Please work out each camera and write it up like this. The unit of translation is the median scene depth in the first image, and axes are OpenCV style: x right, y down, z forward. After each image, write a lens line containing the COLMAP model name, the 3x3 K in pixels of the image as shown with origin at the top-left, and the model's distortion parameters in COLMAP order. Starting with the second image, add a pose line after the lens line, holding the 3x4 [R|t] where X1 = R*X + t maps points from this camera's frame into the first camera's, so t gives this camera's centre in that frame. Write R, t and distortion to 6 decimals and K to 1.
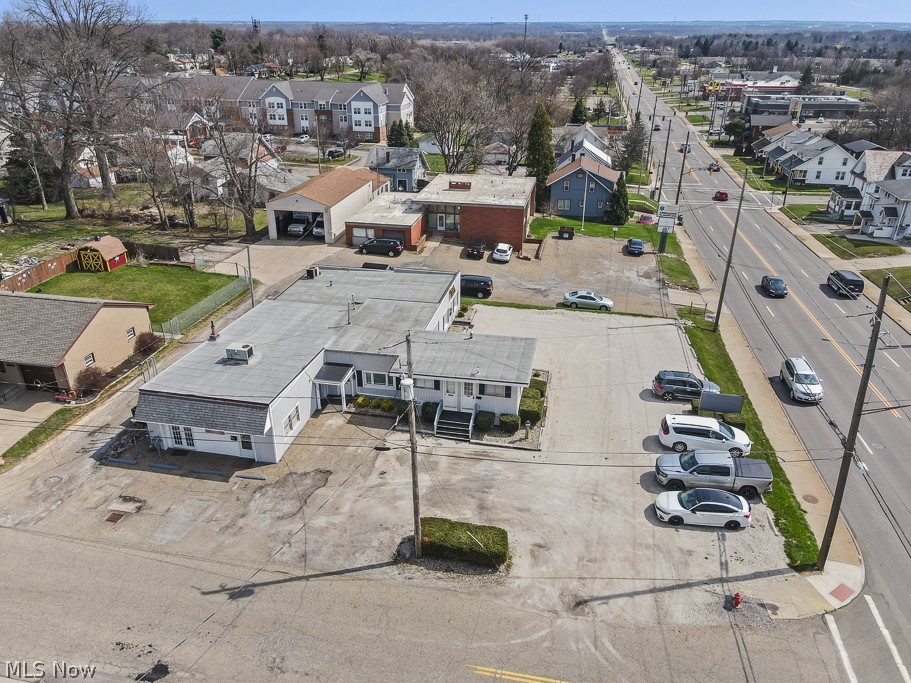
lens RADIAL K [[666.0, 0, 455.5], [0, 666.0, 341.5], [0, 0, 1]] dist [0.015532, 0.007373]
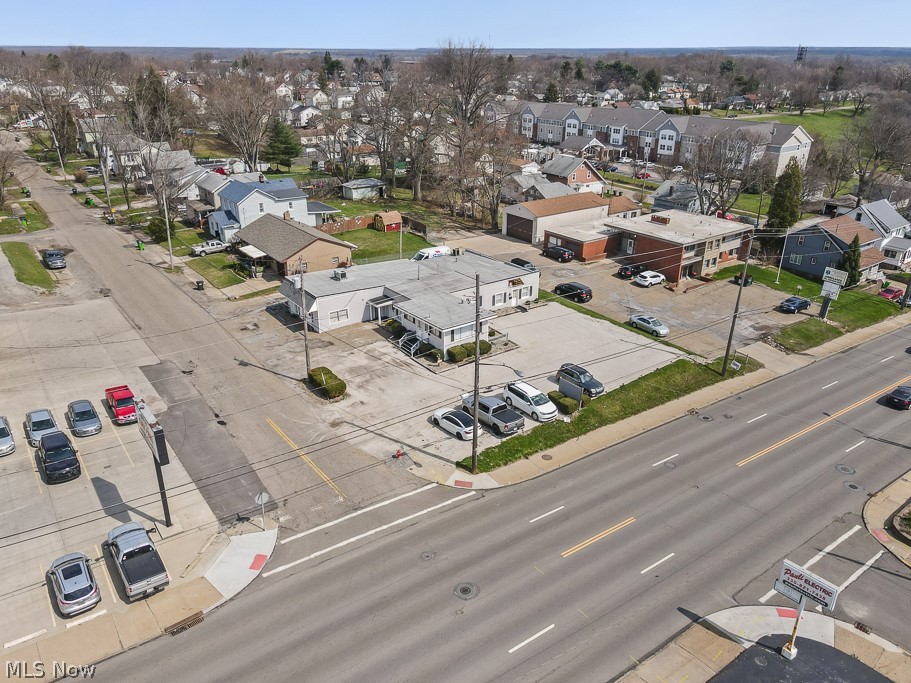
lens RADIAL K [[669.8, 0, 455.5], [0, 669.8, 341.5], [0, 0, 1]] dist [0.009620, 0.014292]
pose [[0.742651, 0.269620, -0.613004, 0.630498], [-0.290029, 0.954564, 0.068481, -0.014300], [0.603616, 0.126932, 0.787106, -0.109664]]
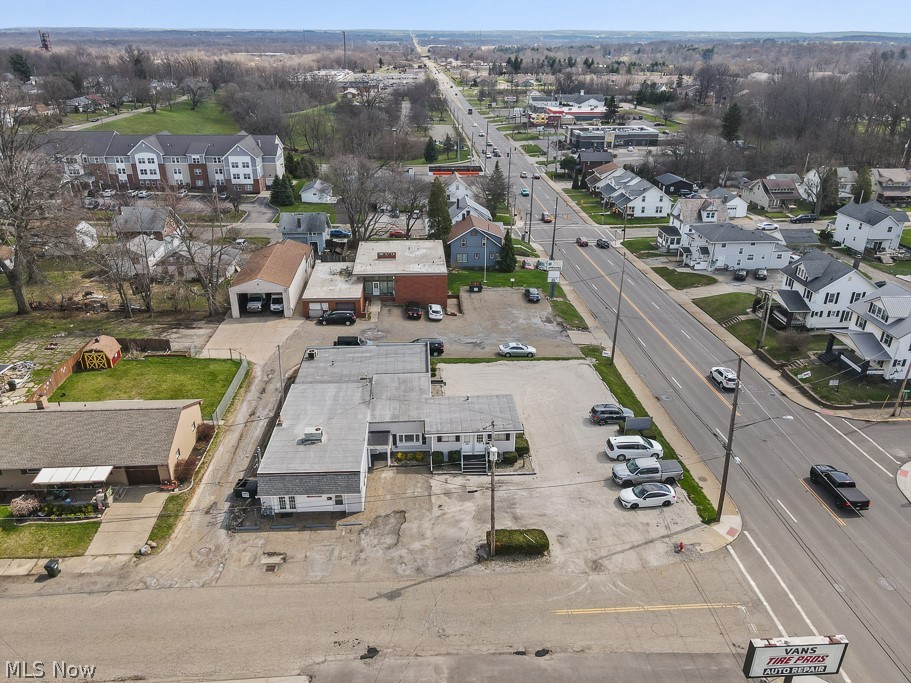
lens RADIAL K [[669.8, 0, 455.5], [0, 669.8, 341.5], [0, 0, 1]] dist [0.009620, 0.014292]
pose [[0.967221, -0.104449, 0.231460, -0.209398], [0.106745, 0.994283, 0.002620, -0.088229], [-0.230410, 0.022173, 0.972841, -0.240347]]
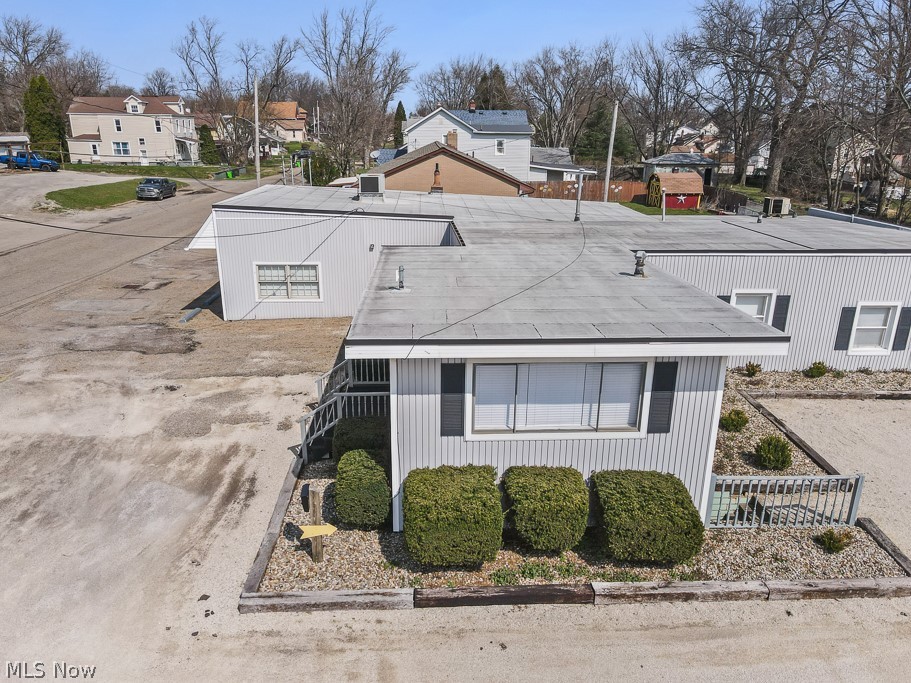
lens RADIAL K [[666.0, 0, 455.5], [0, 666.0, 341.5], [0, 0, 1]] dist [0.015532, 0.007373]
pose [[0.246905, 0.296828, -0.922459, 0.197288], [-0.425371, 0.888515, 0.172050, 0.003334], [0.870688, 0.349907, 0.345641, 0.555898]]
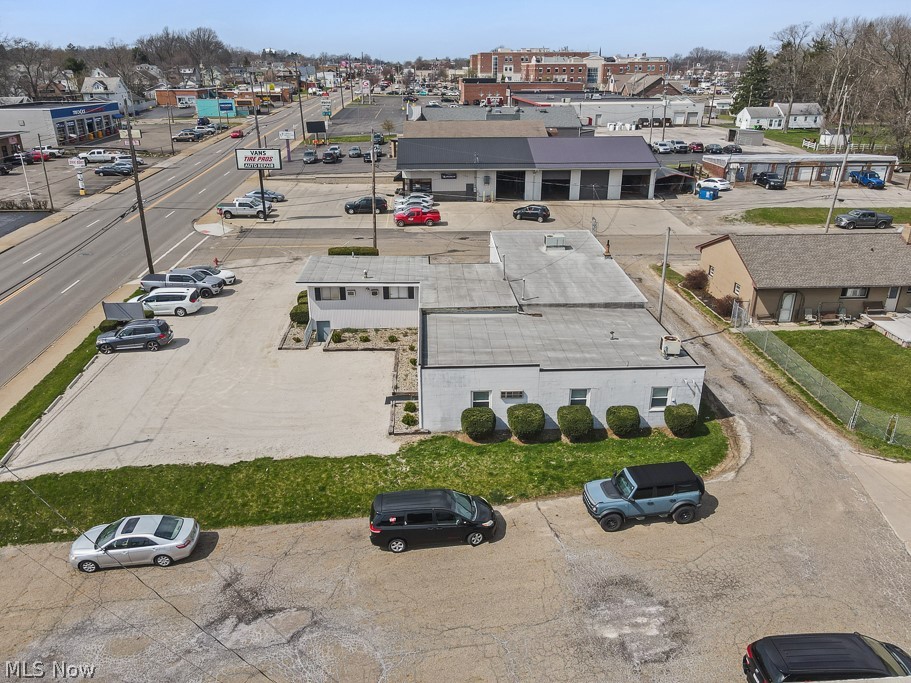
lens RADIAL K [[669.8, 0, 455.5], [0, 669.8, 341.5], [0, 0, 1]] dist [0.009620, 0.014292]
pose [[-0.969779, 0.090453, -0.226598, 0.084361], [-0.106845, 0.677509, 0.727713, -0.440104], [0.219346, 0.729932, -0.647369, 1.149477]]
